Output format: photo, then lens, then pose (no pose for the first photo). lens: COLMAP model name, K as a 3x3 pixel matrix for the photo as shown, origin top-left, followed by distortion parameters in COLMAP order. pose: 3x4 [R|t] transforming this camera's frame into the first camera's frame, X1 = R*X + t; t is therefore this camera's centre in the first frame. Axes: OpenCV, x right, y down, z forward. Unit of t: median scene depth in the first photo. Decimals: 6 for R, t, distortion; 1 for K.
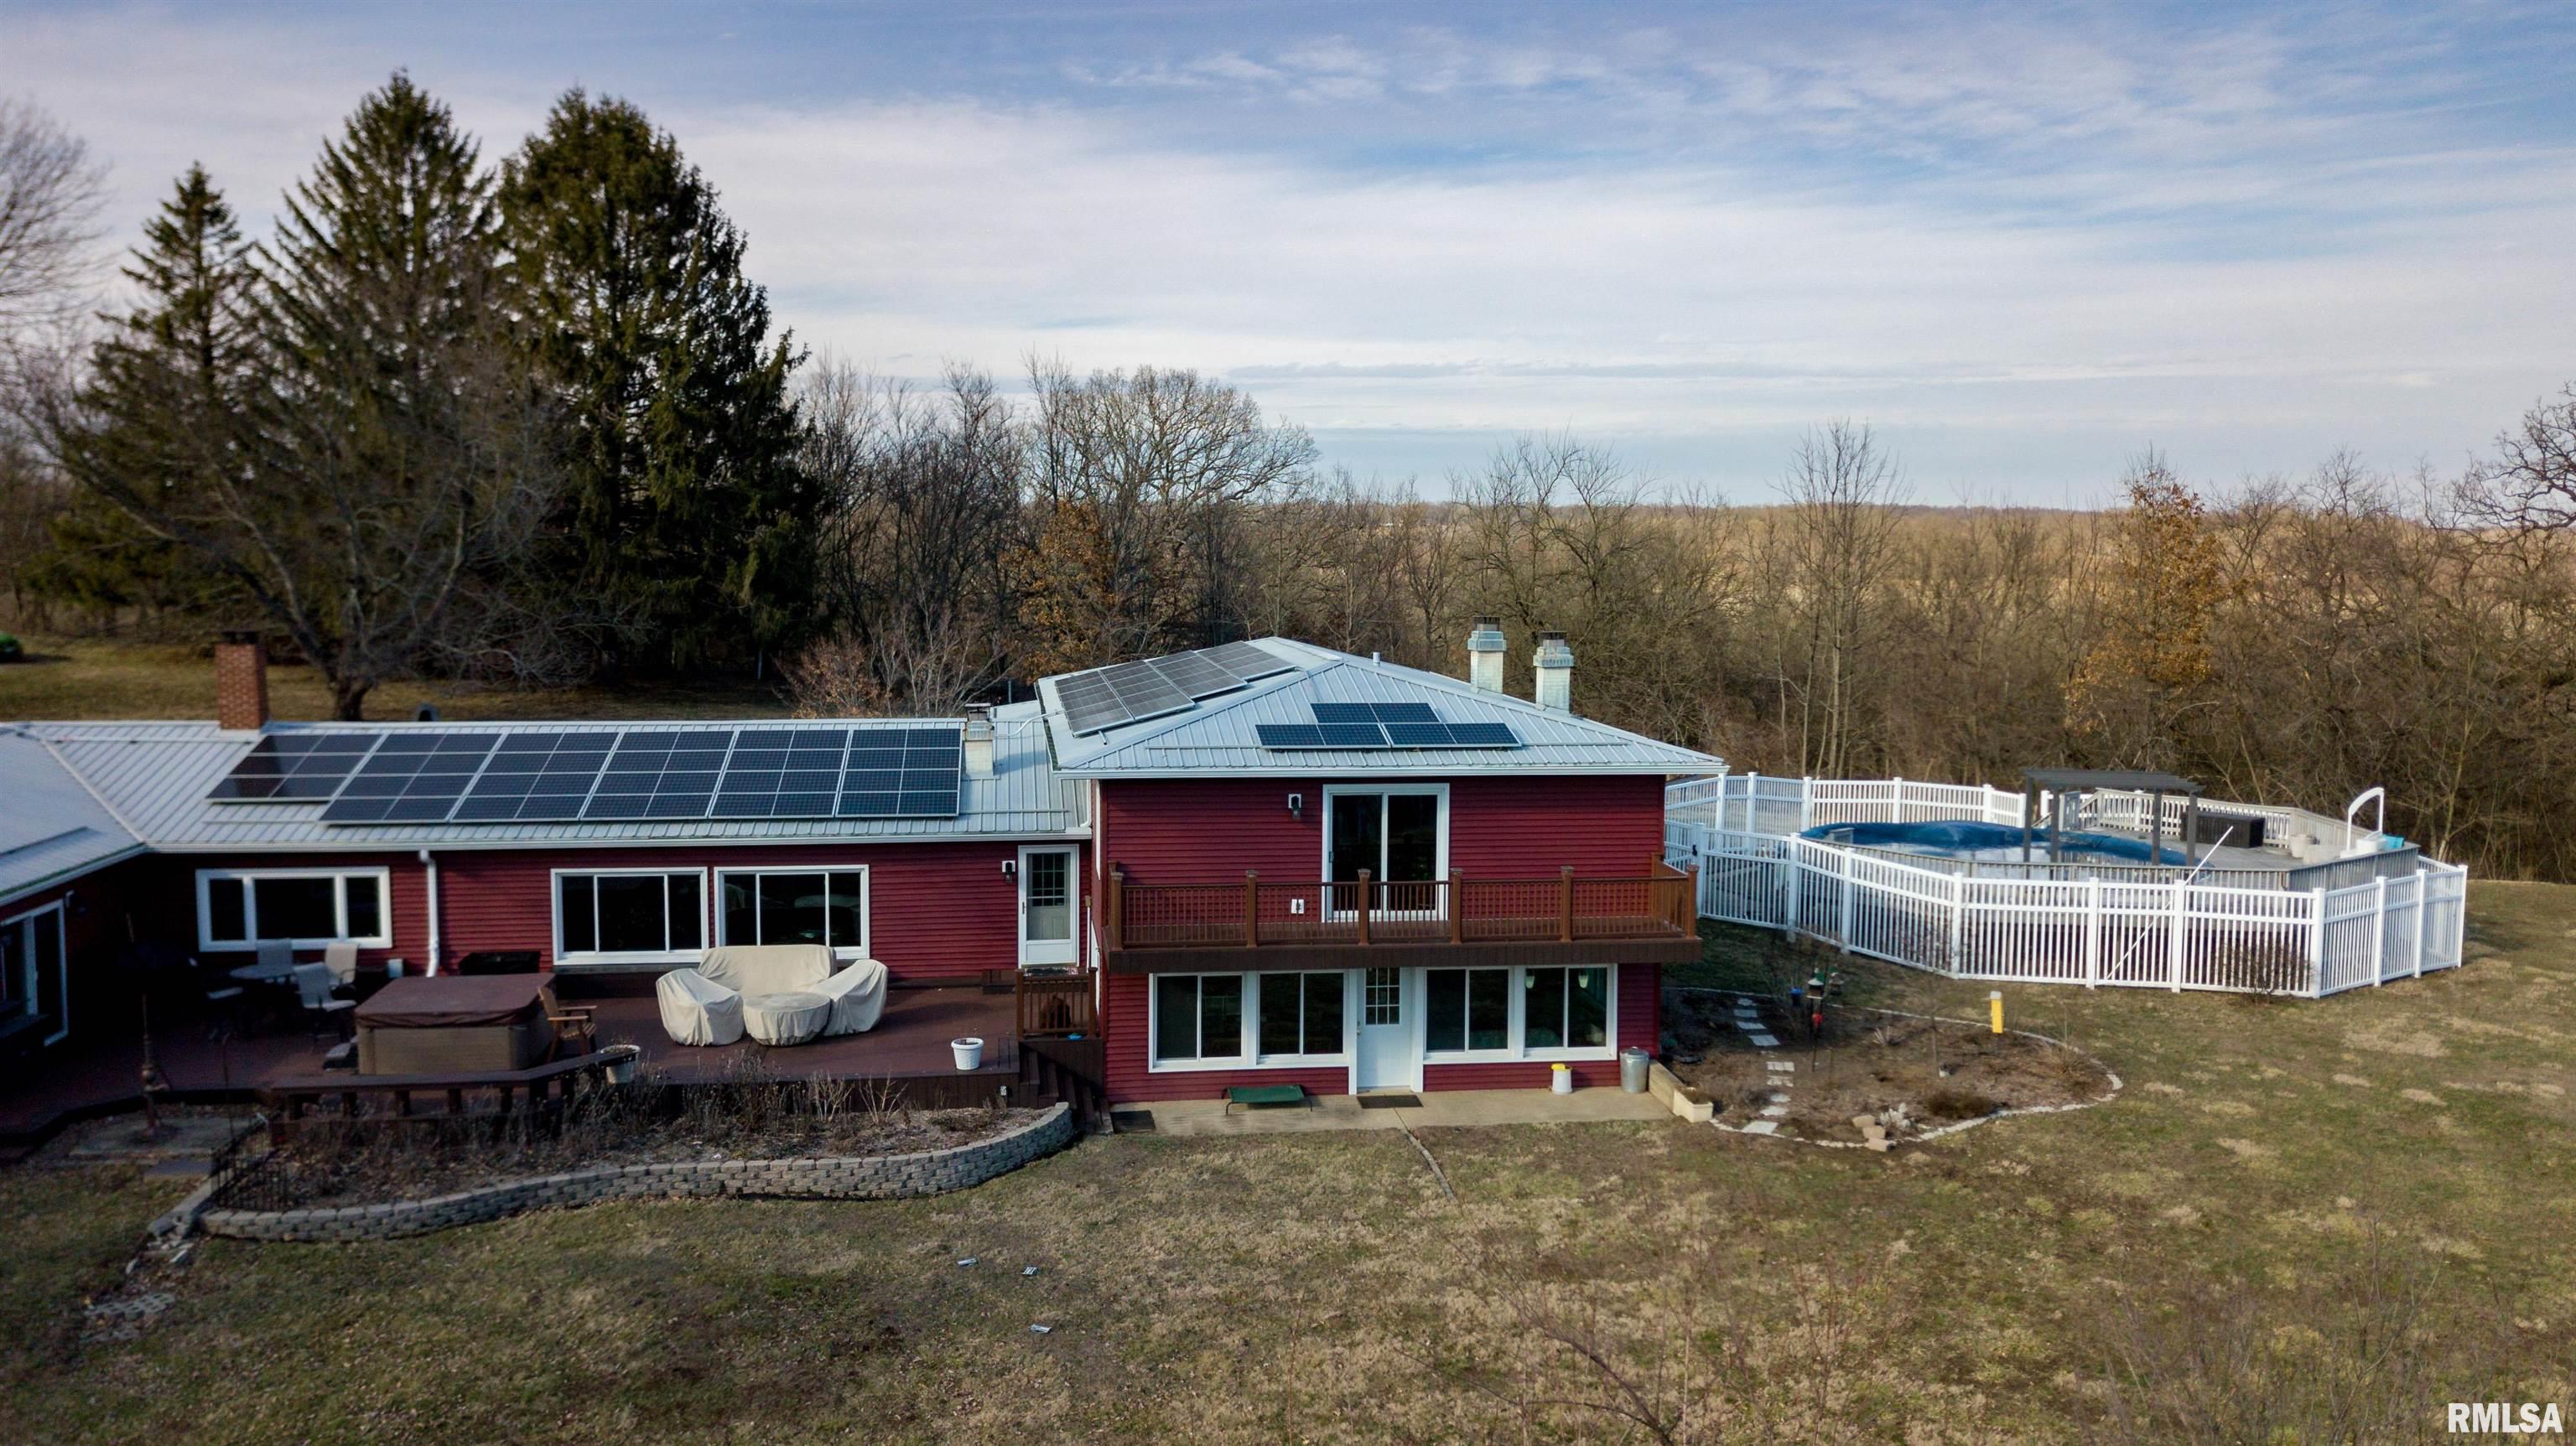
lens RADIAL K [[1980.9, 0, 1290.9], [0, 1980.9, 726.7], [0, 0, 1]] dist [0.036230, -0.009673]
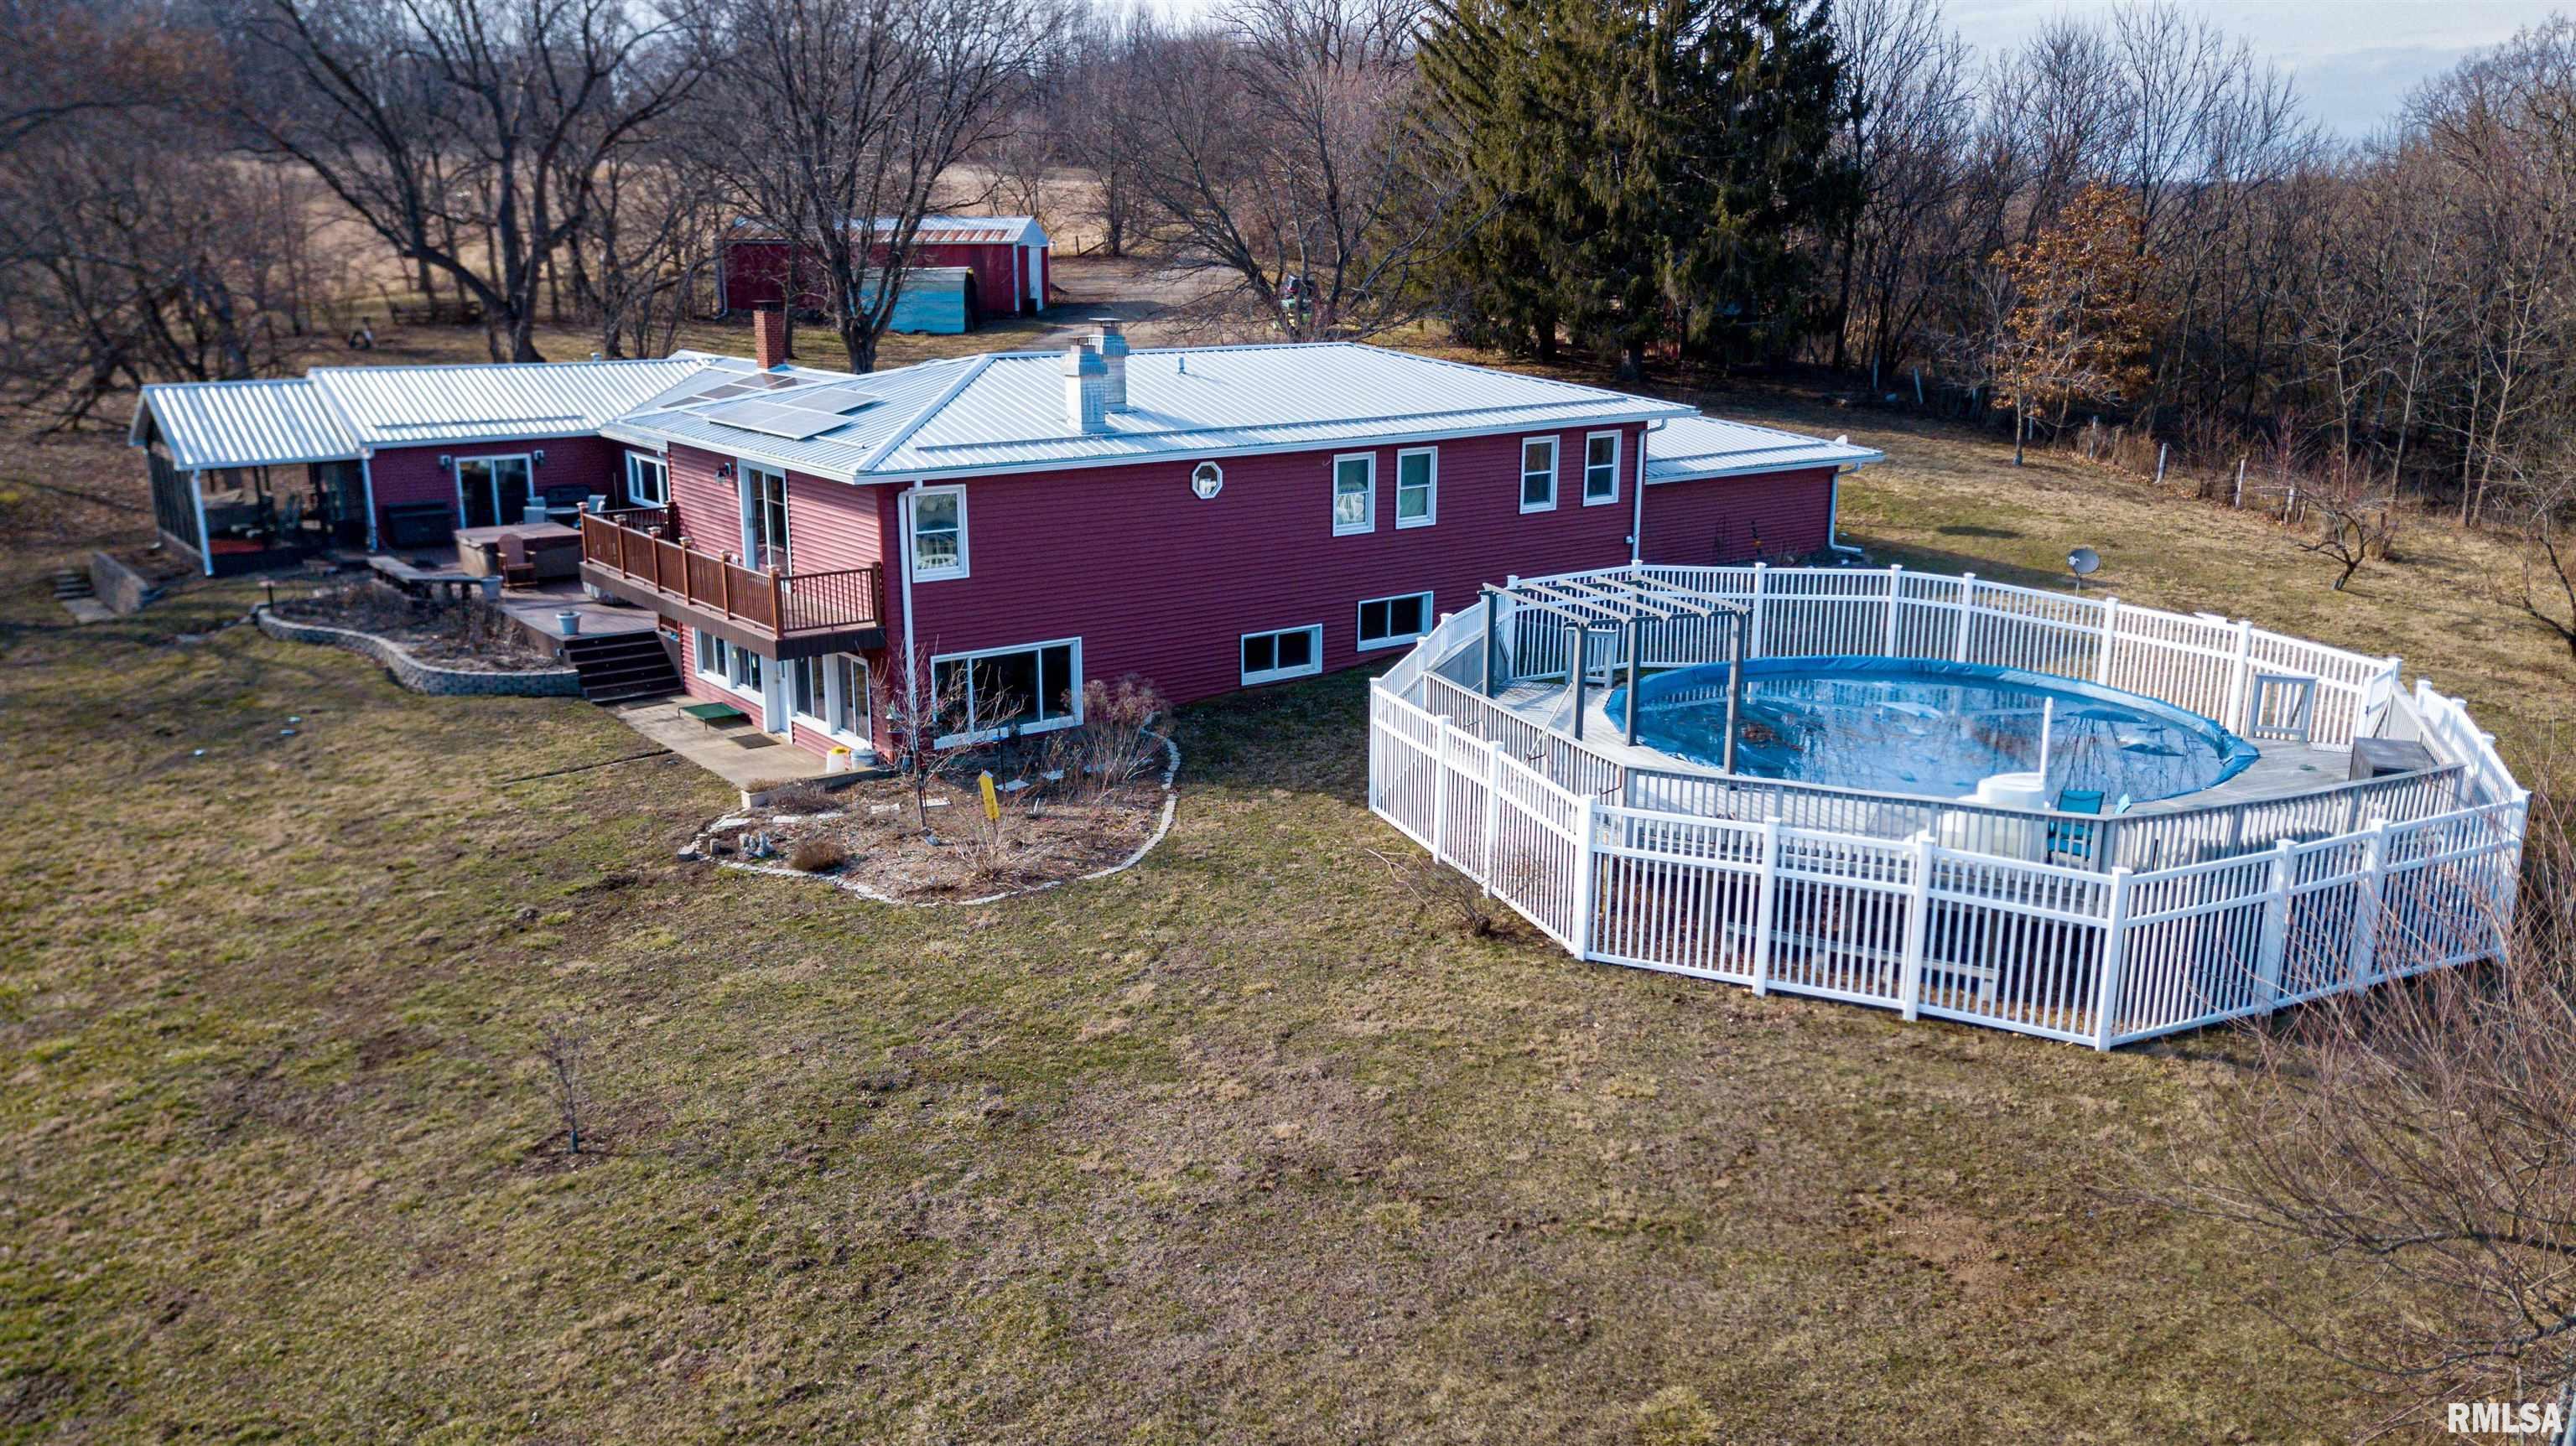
lens RADIAL K [[1980.9, 0, 1289.1], [0, 1980.9, 736.8], [0, 0, 1]] dist [0.036230, -0.009673]
pose [[0.483659, 0.212479, -0.849074, 1.203325], [-0.079029, 0.976725, 0.199406, -0.070202], [0.871681, -0.029343, 0.489194, 0.716181]]
